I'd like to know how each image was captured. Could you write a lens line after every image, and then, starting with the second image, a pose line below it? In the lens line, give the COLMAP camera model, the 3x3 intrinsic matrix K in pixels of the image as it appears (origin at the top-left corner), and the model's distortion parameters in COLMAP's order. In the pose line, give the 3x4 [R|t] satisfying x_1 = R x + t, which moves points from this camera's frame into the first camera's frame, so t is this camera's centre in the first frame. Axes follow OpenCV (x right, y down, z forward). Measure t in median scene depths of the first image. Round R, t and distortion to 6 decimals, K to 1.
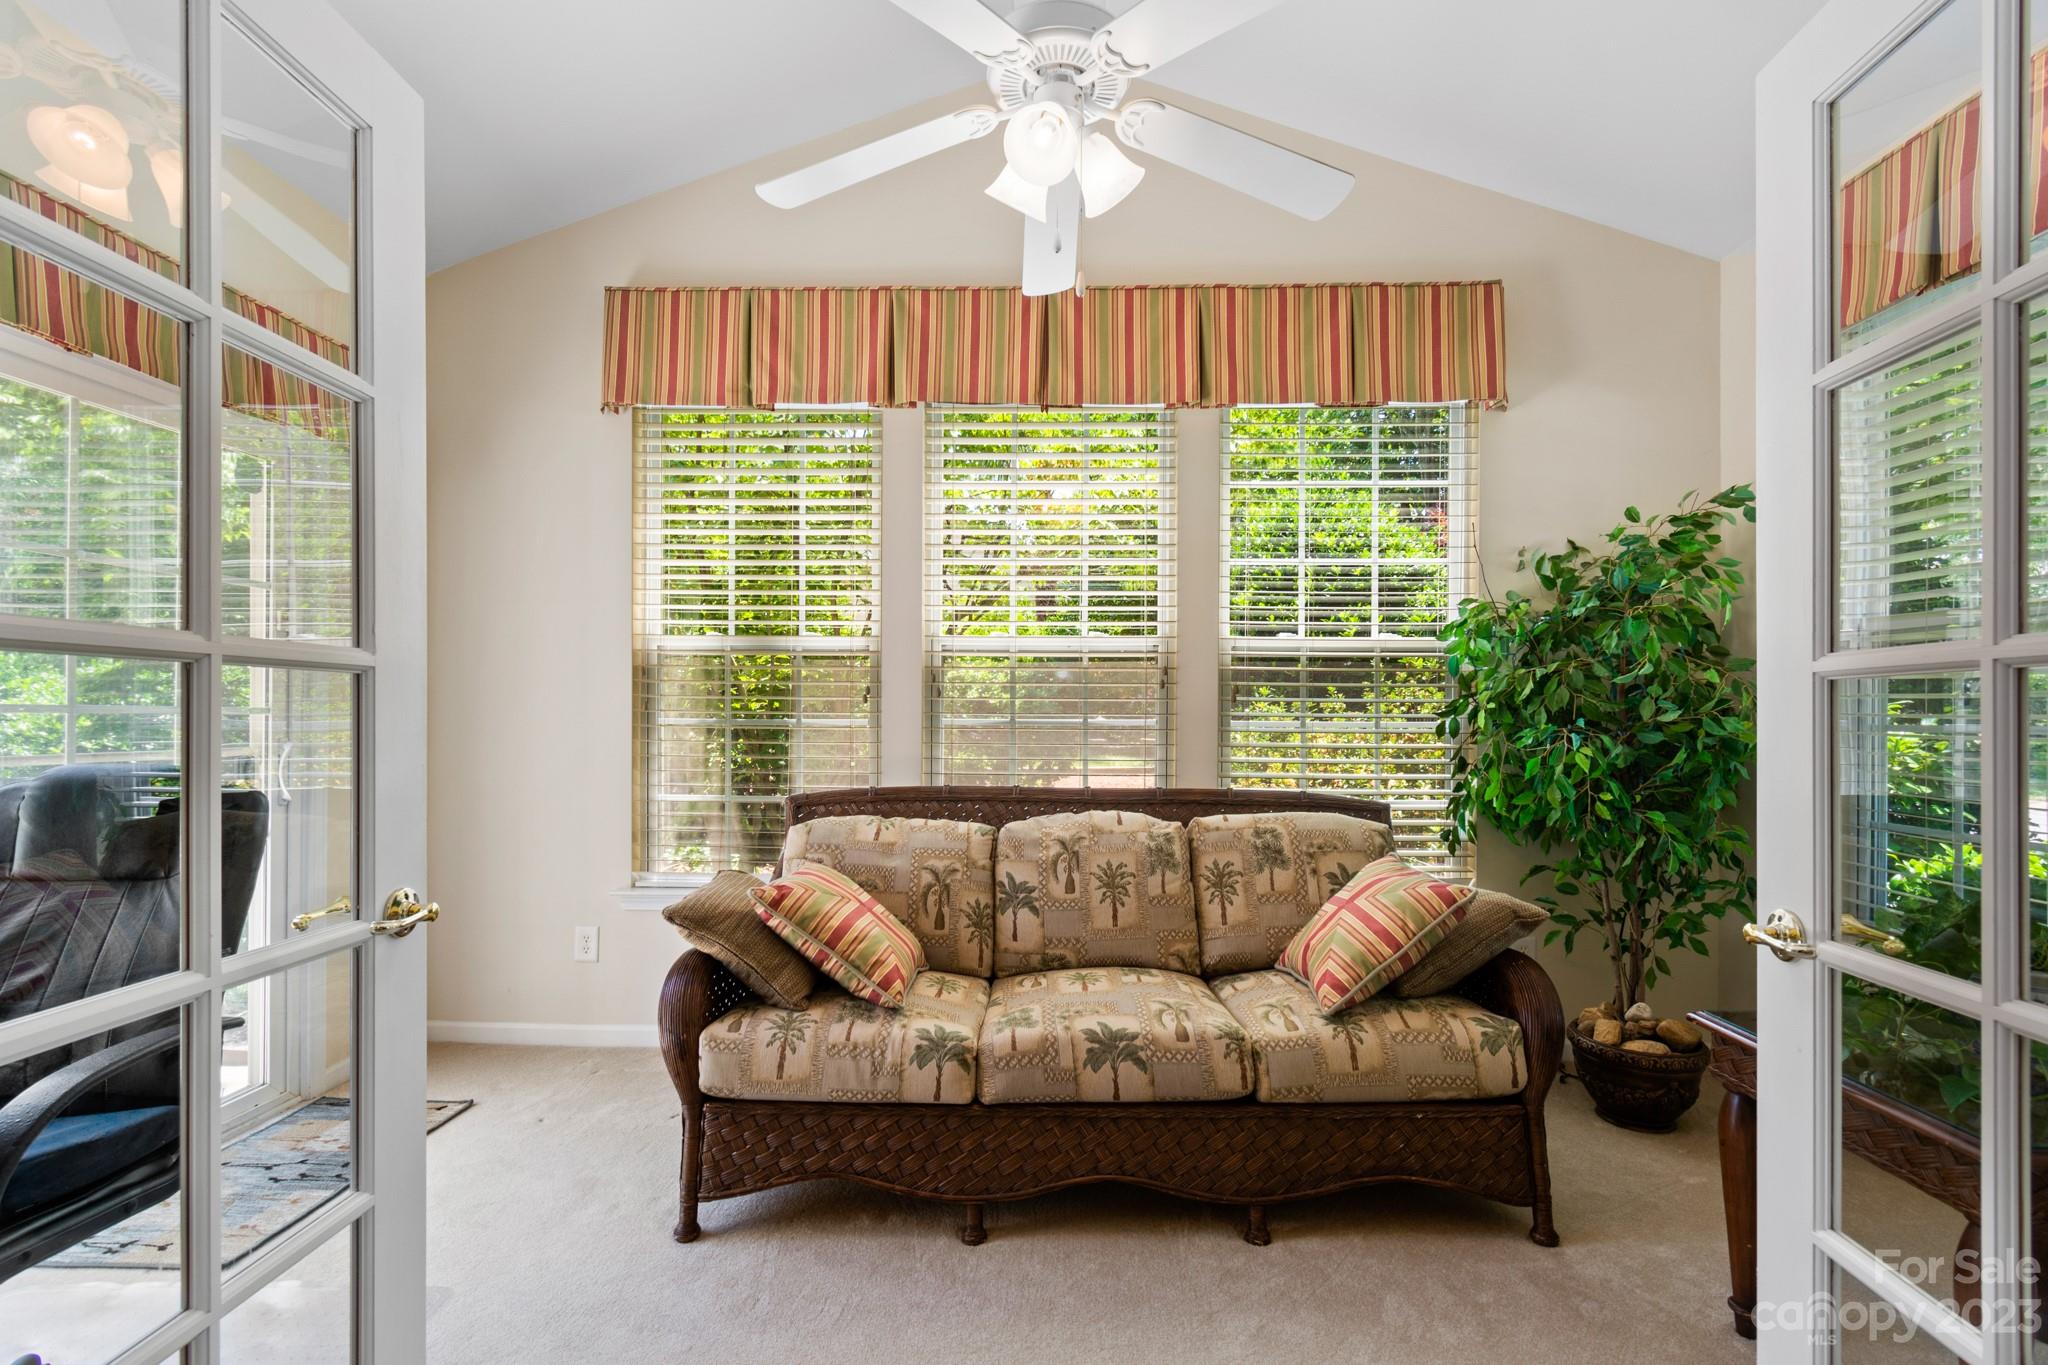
lens RADIAL K [[937.0, 0, 1027.1], [0, 937.0, 731.8], [0, 0, 1]] dist [-0.001294, -0.000439]
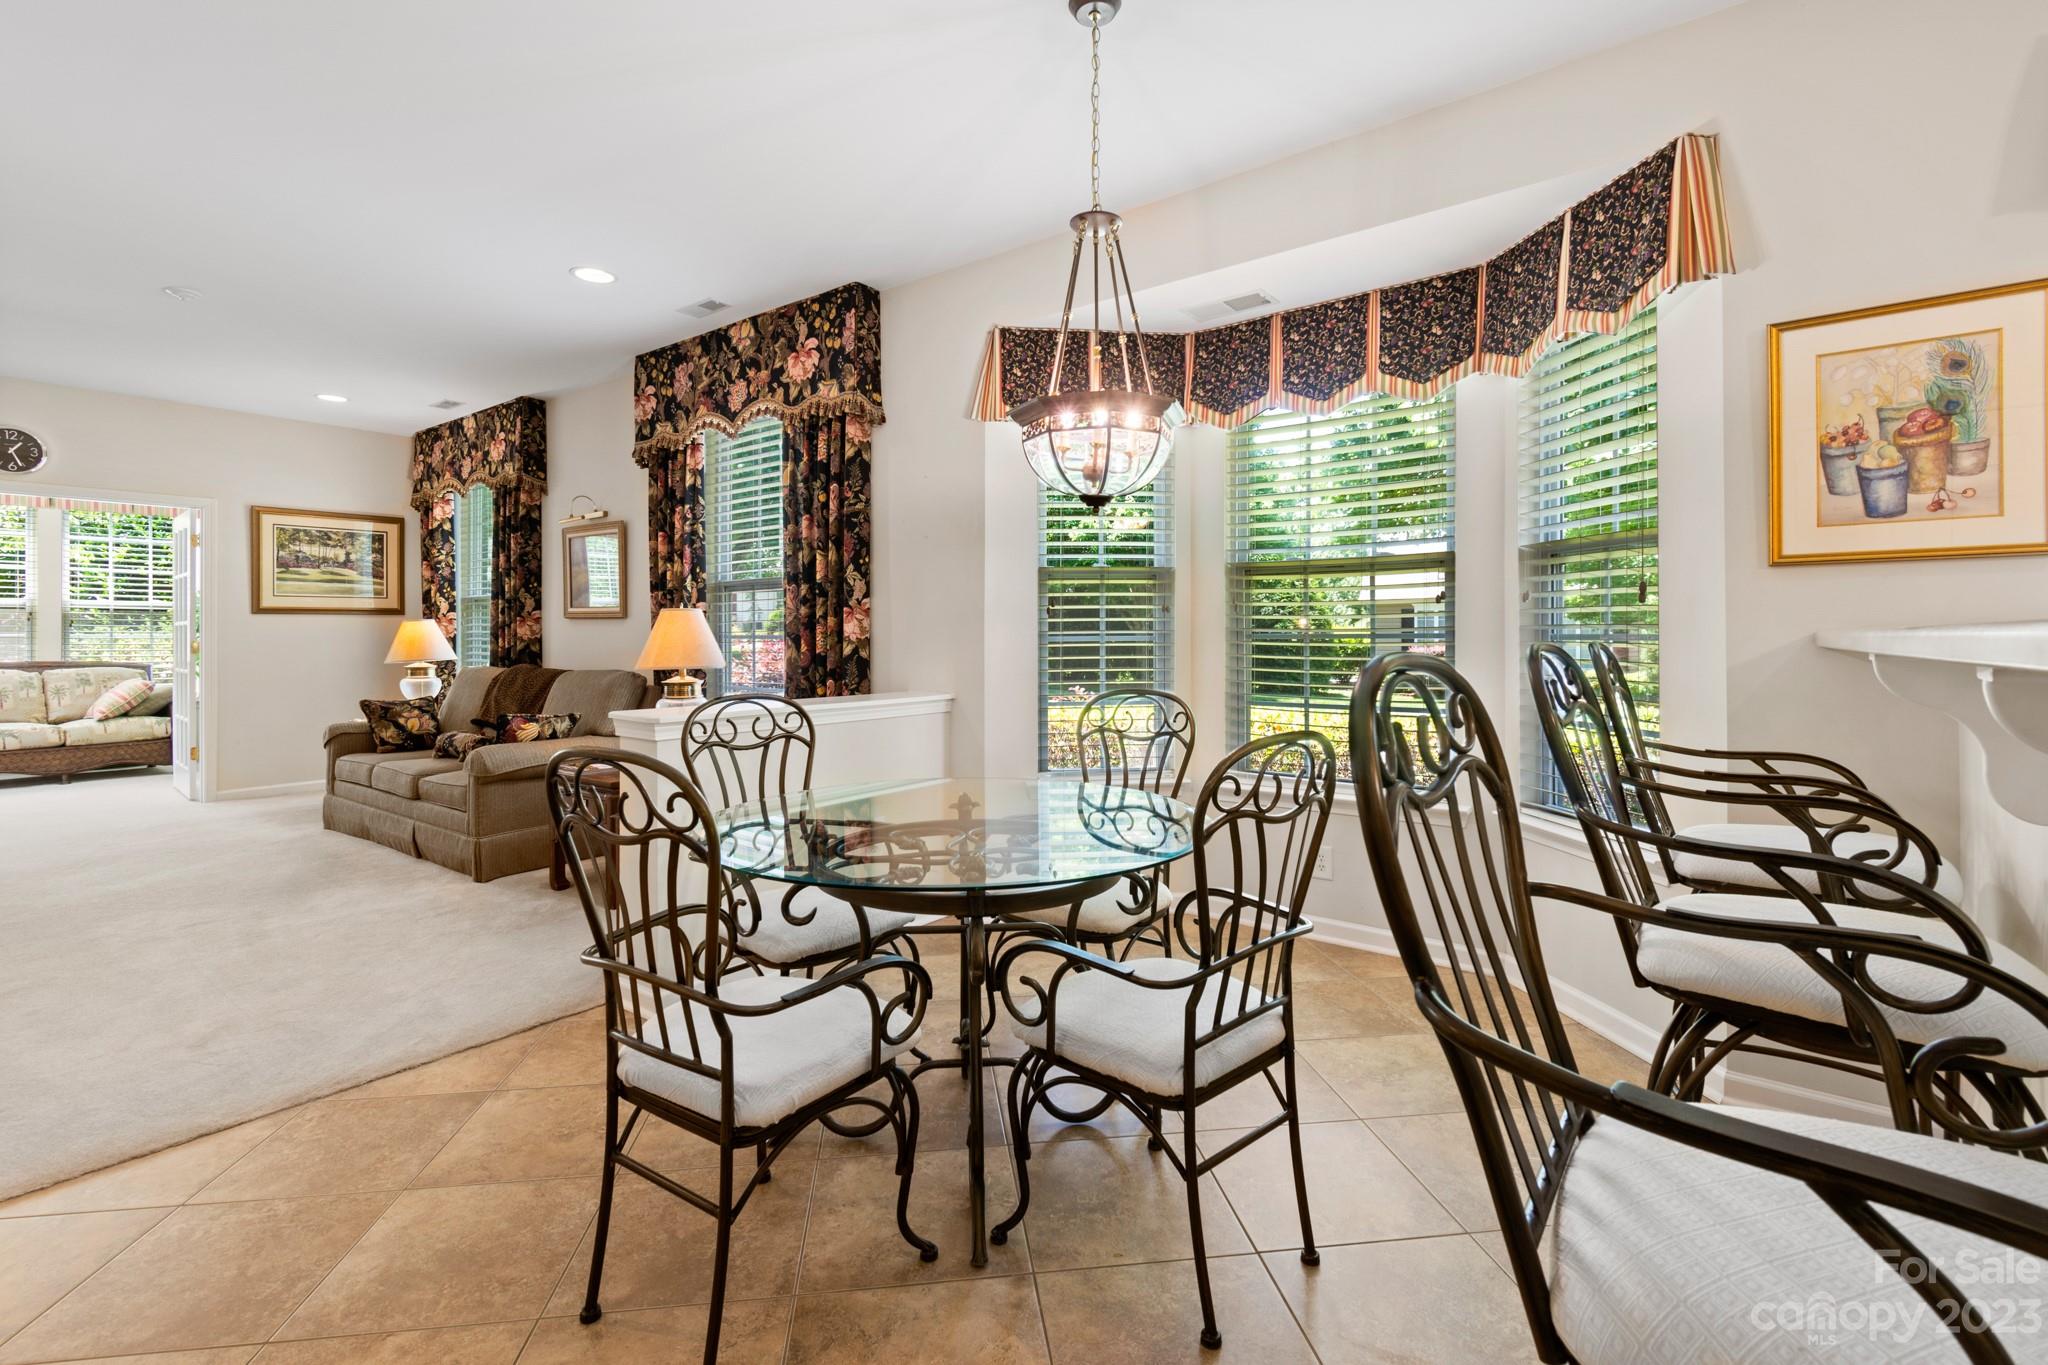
lens RADIAL K [[927.5, 0, 1032.1], [0, 927.5, 633.7], [0, 0, 1]] dist [0.000539, -0.000471]
pose [[0.586906, -0.006382, 0.809630, -0.323521], [0.017916, 0.999826, -0.005106, 0.053542], [-0.809457, 0.017502, 0.586918, -2.951612]]
